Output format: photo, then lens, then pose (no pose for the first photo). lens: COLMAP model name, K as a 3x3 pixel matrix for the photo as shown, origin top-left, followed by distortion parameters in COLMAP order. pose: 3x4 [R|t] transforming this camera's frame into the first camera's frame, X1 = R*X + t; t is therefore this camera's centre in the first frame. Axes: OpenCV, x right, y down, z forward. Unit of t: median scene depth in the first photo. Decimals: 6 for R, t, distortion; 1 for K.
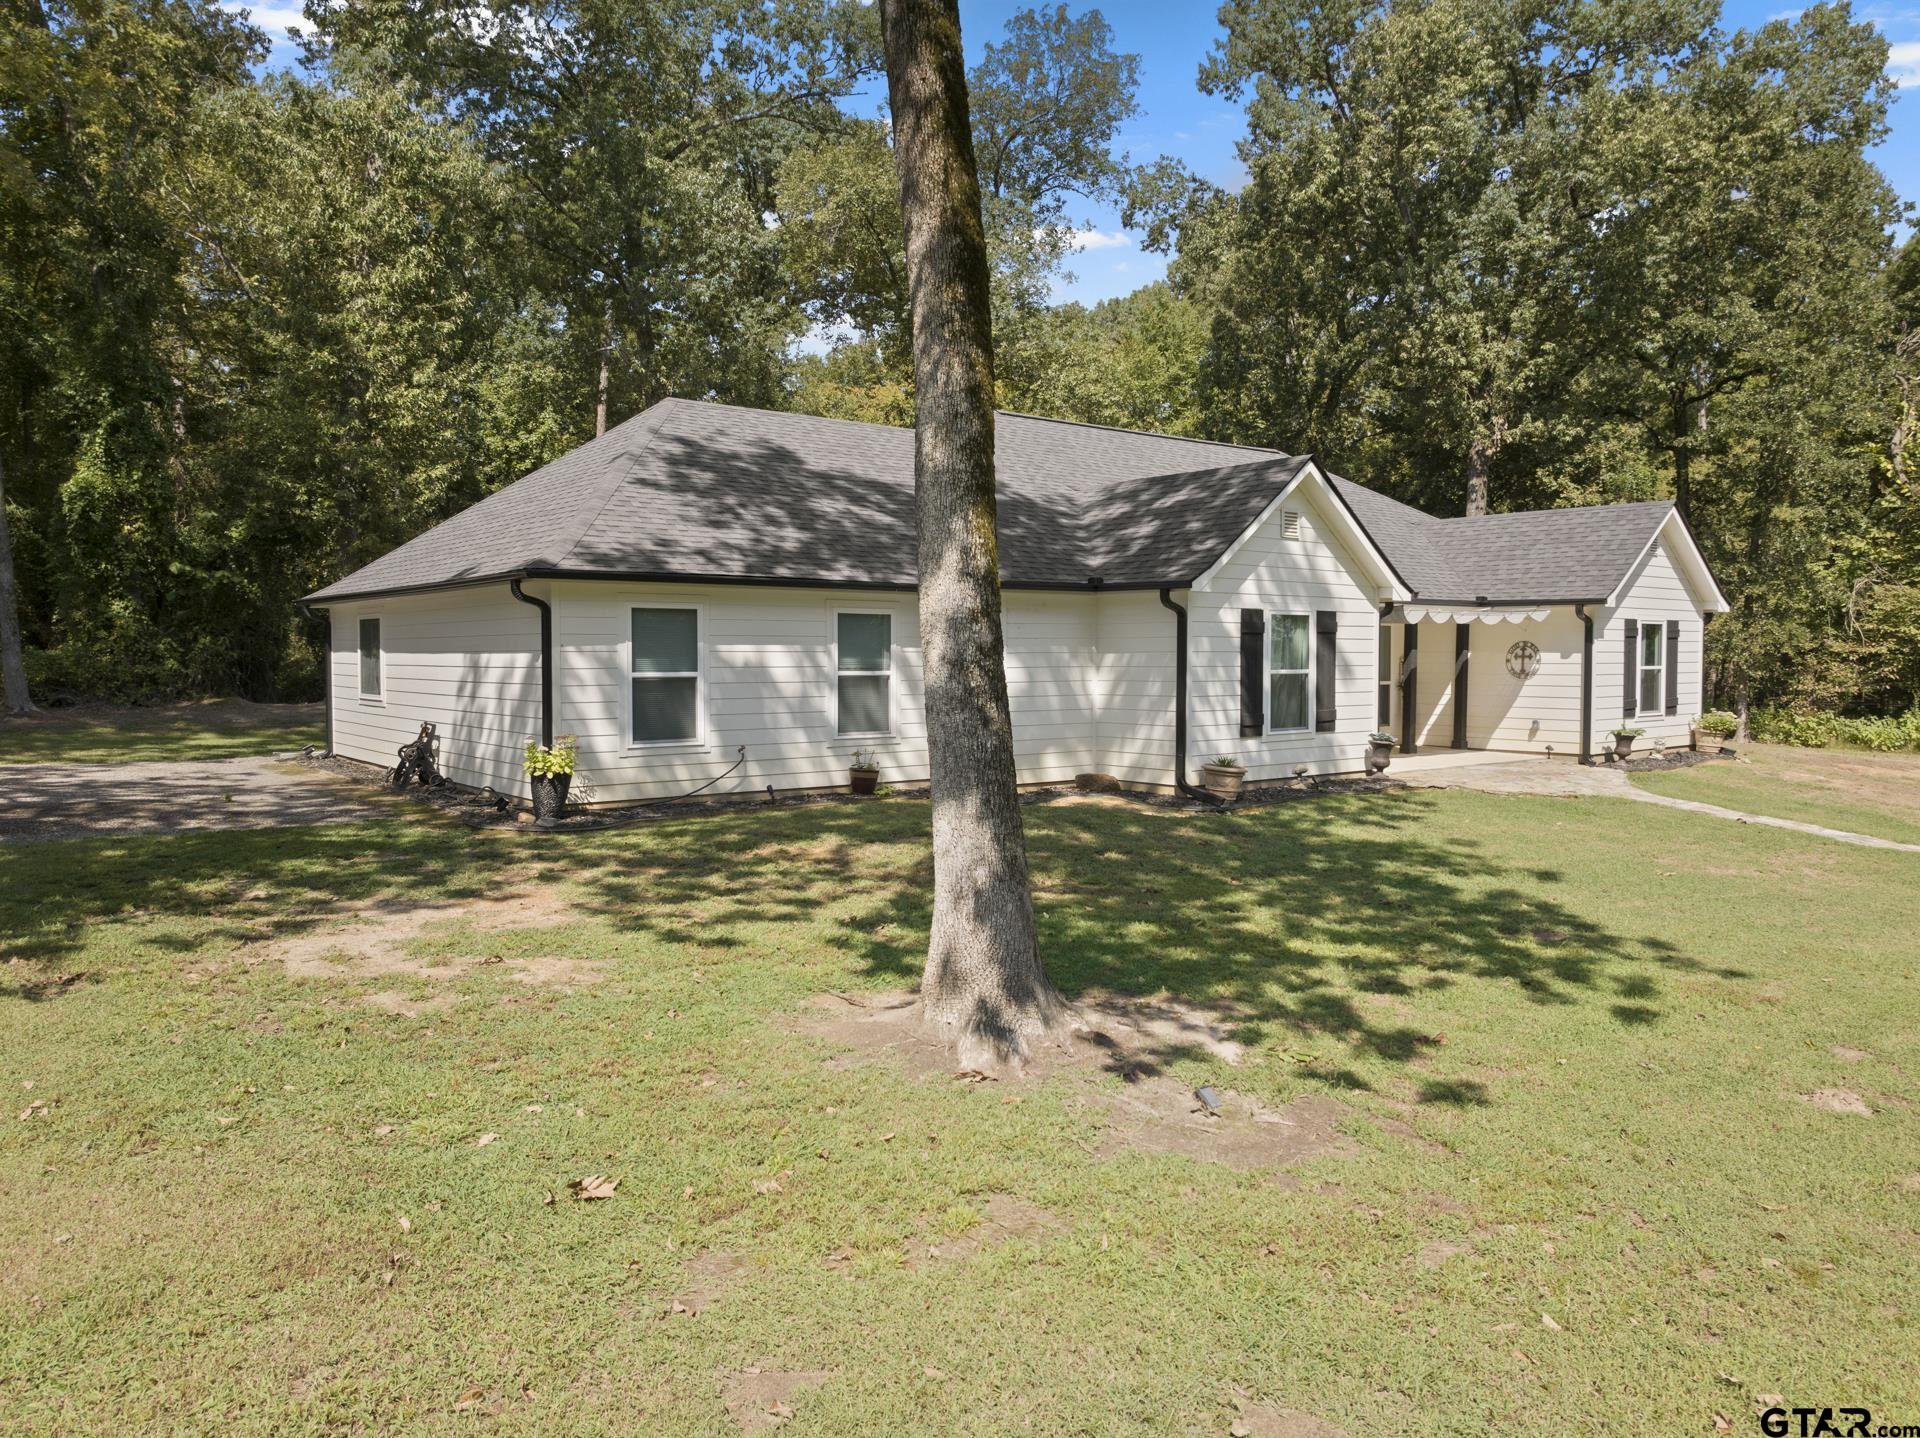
lens RADIAL K [[1328.6, 0, 960.0], [0, 1328.6, 719.0], [0, 0, 1]] dist [-0.033828, 0.001109]
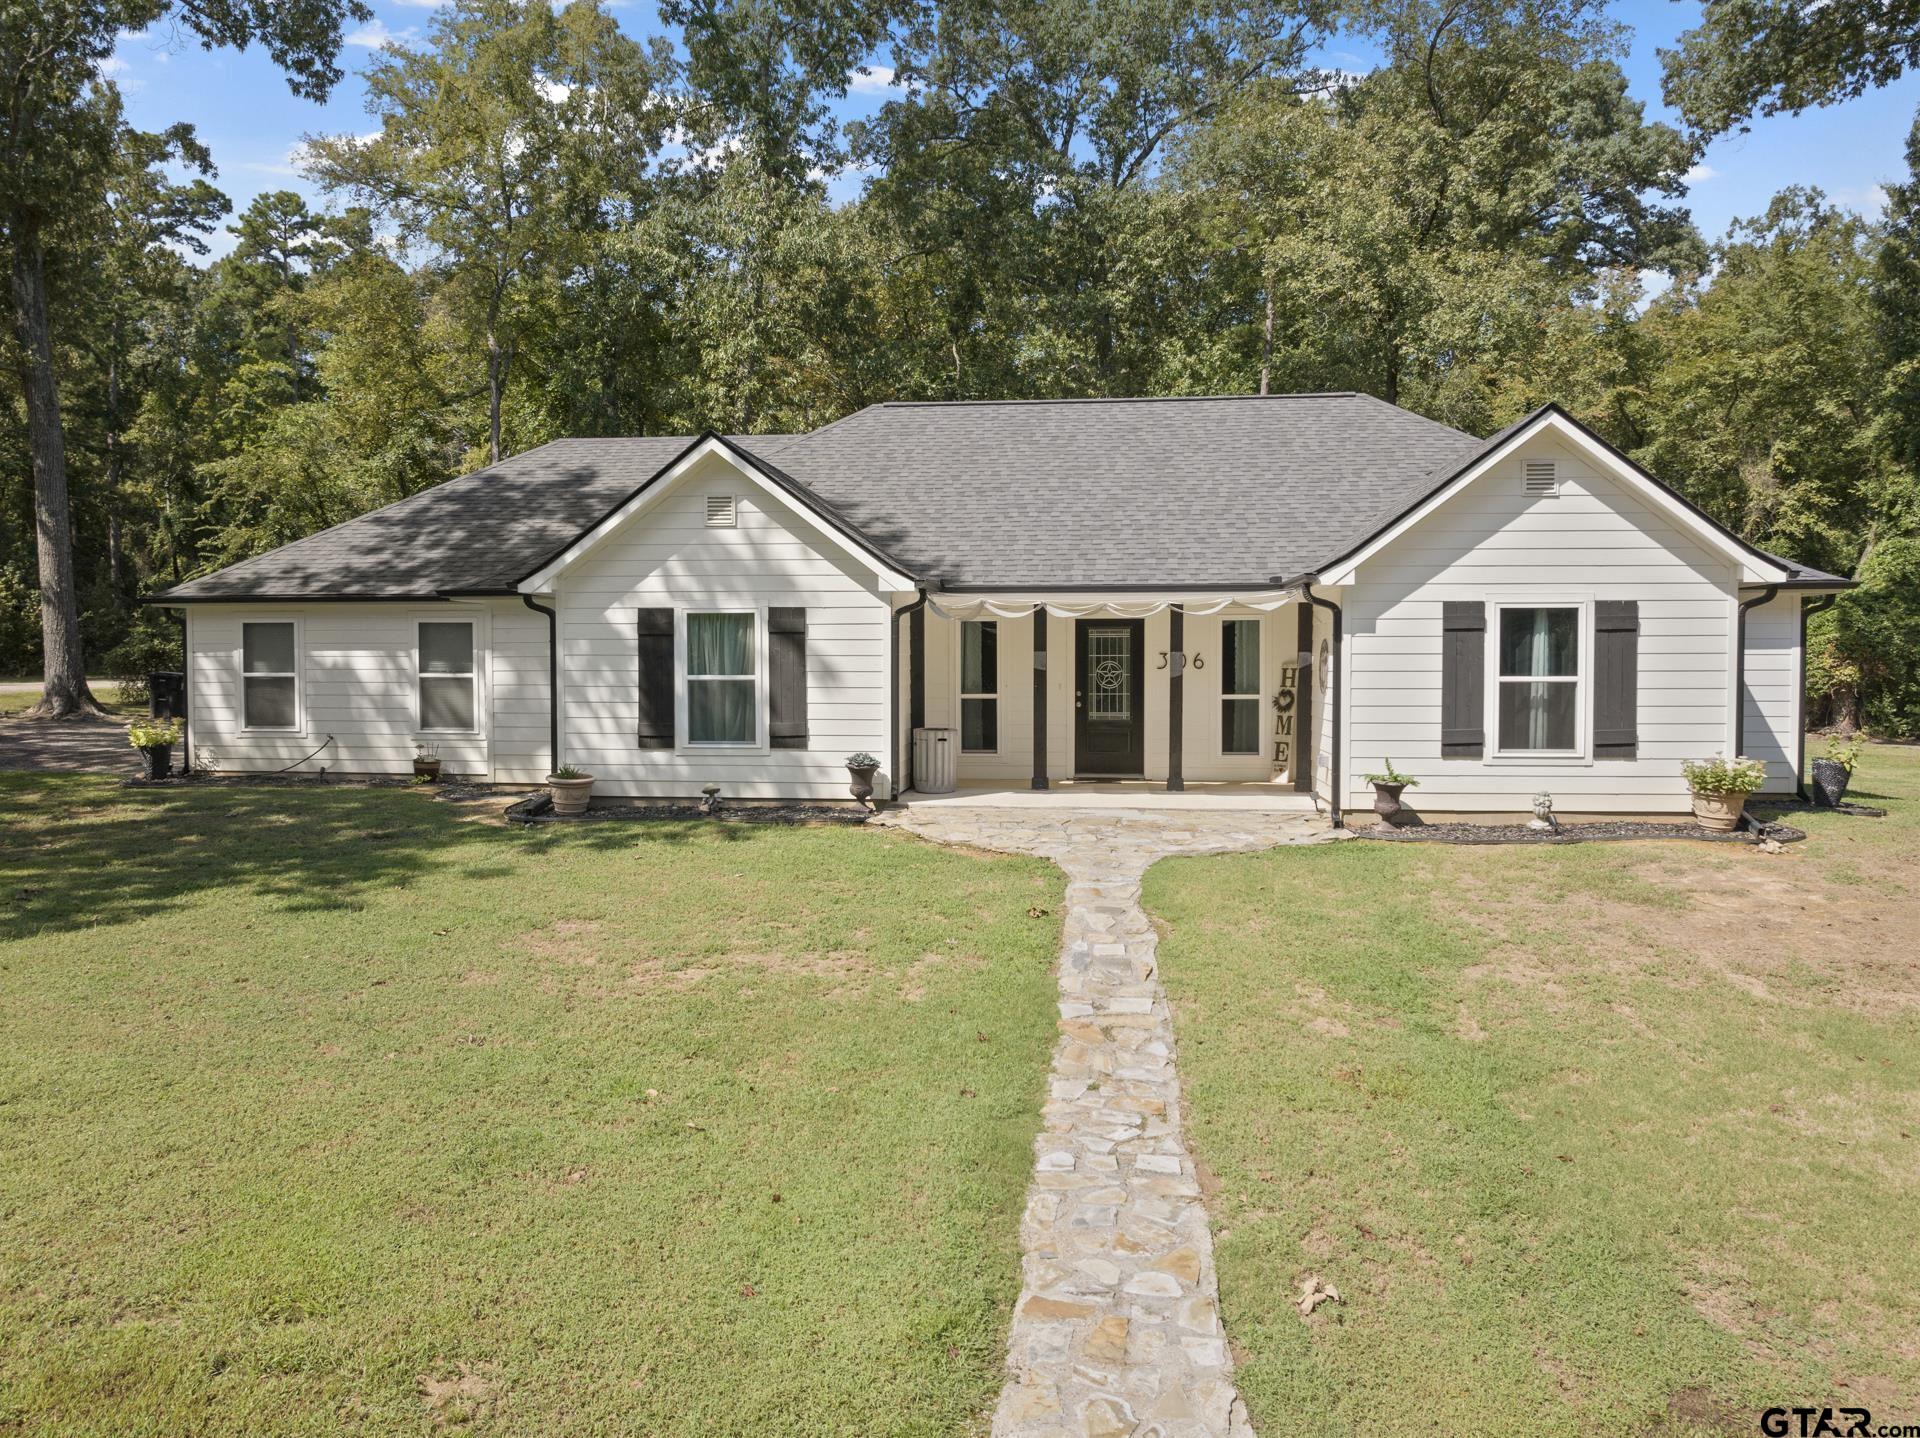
lens RADIAL K [[1362.2, 0, 969.6], [0, 1362.2, 711.1], [0, 0, 1]] dist [-0.036306, 0.010114]
pose [[0.719325, 0.026016, -0.694186, 1.023737], [-0.035018, 0.999386, 0.001167, -0.020558], [0.693791, 0.023469, 0.719794, 0.475421]]
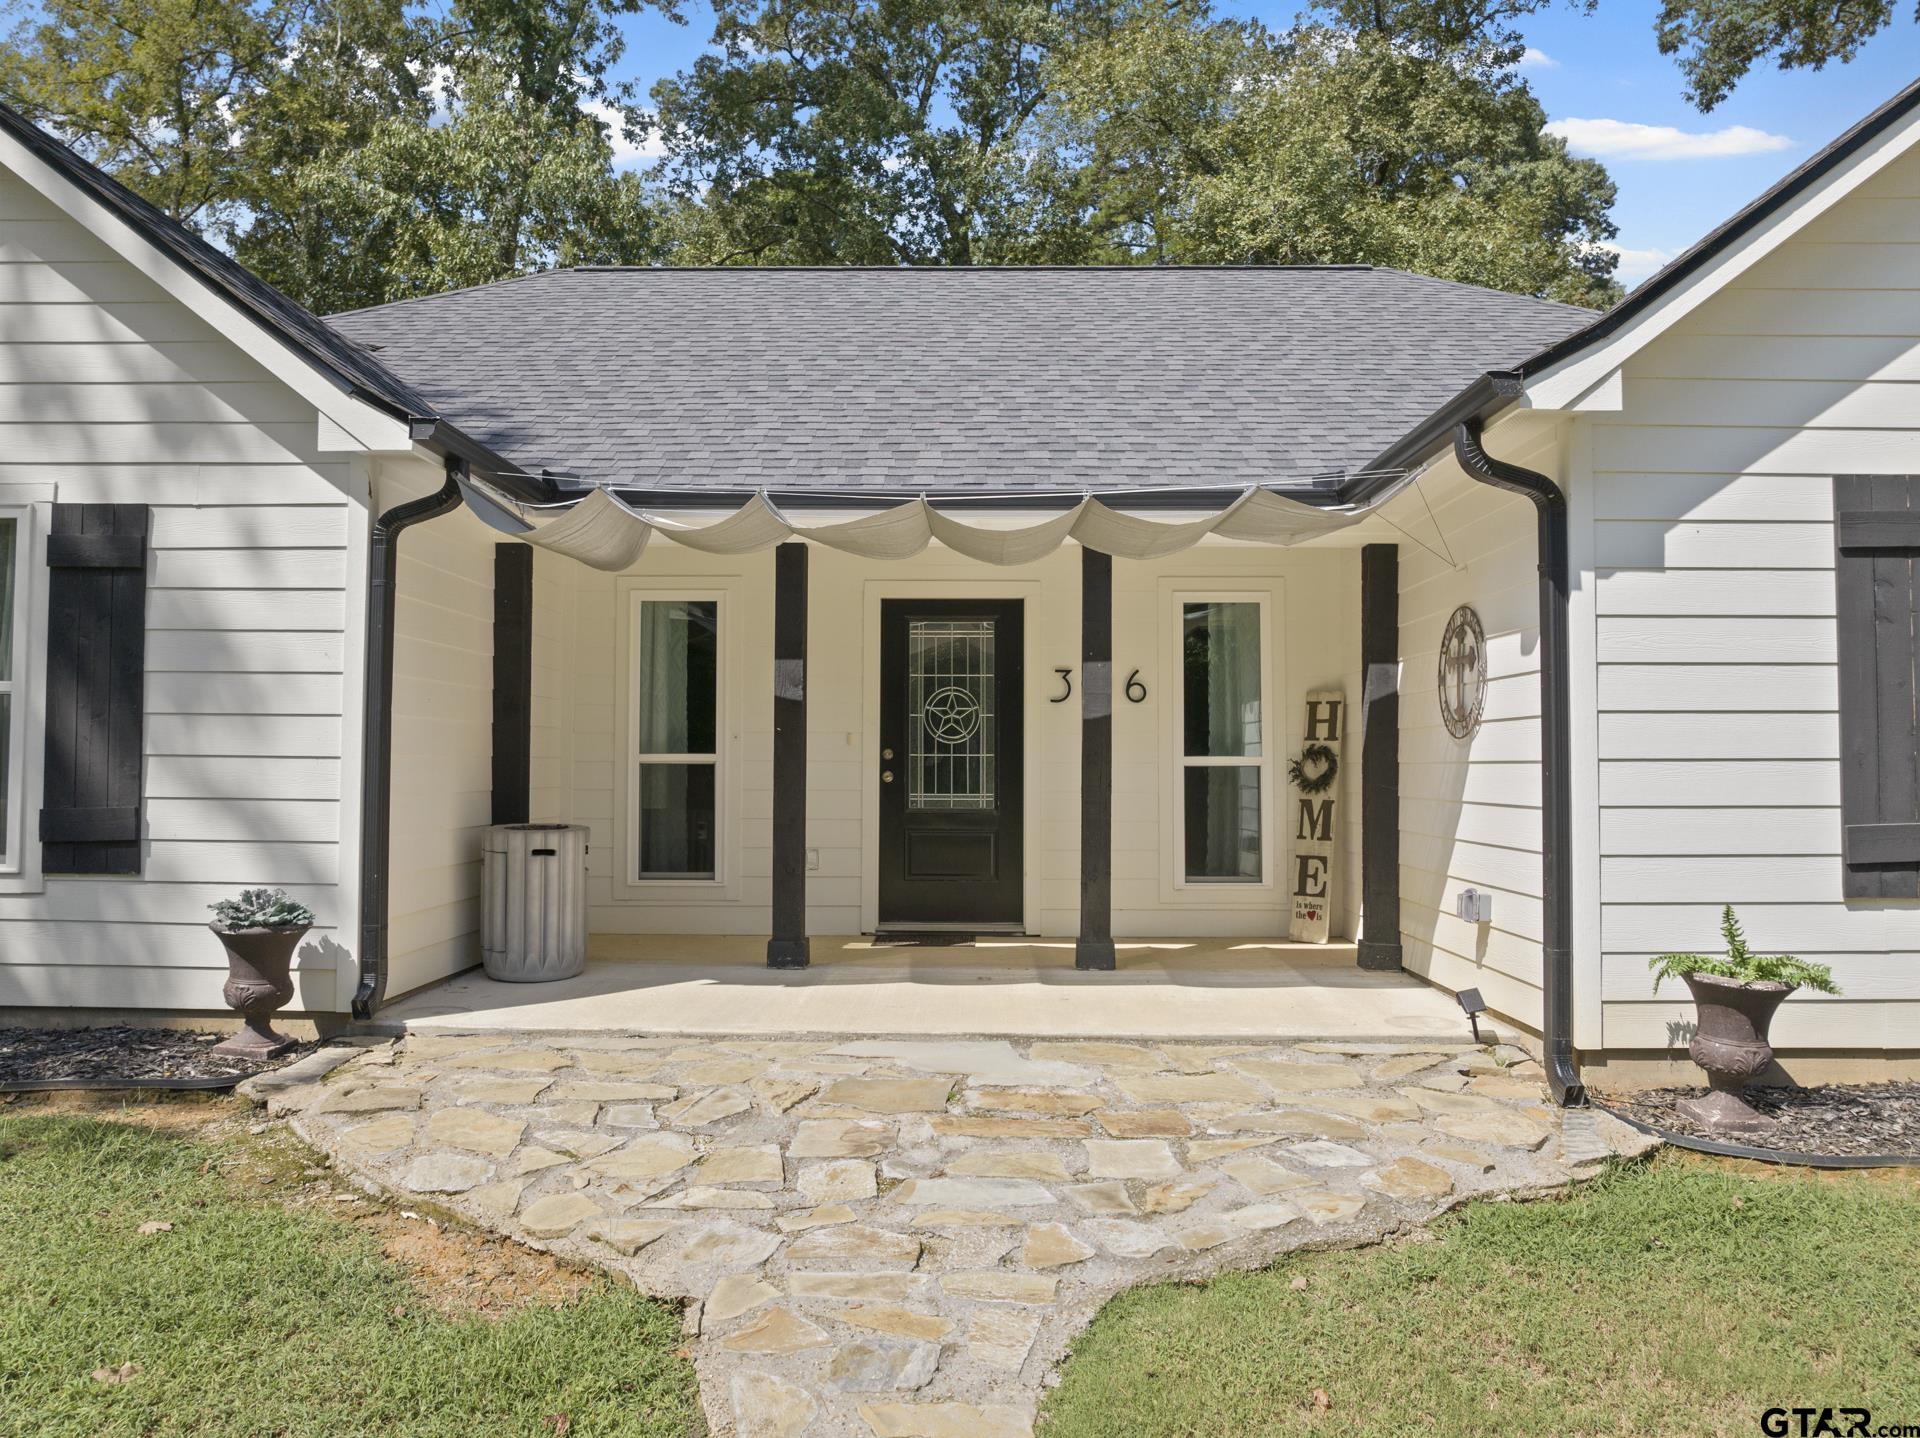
lens RADIAL K [[1362.2, 0, 969.6], [0, 1362.2, 711.1], [0, 0, 1]] dist [-0.036306, 0.010114]
pose [[0.780849, -0.020989, -0.624367, 0.685409], [-0.036062, 0.996254, -0.078592, -0.012985], [0.623678, 0.083884, 0.777168, 0.925977]]
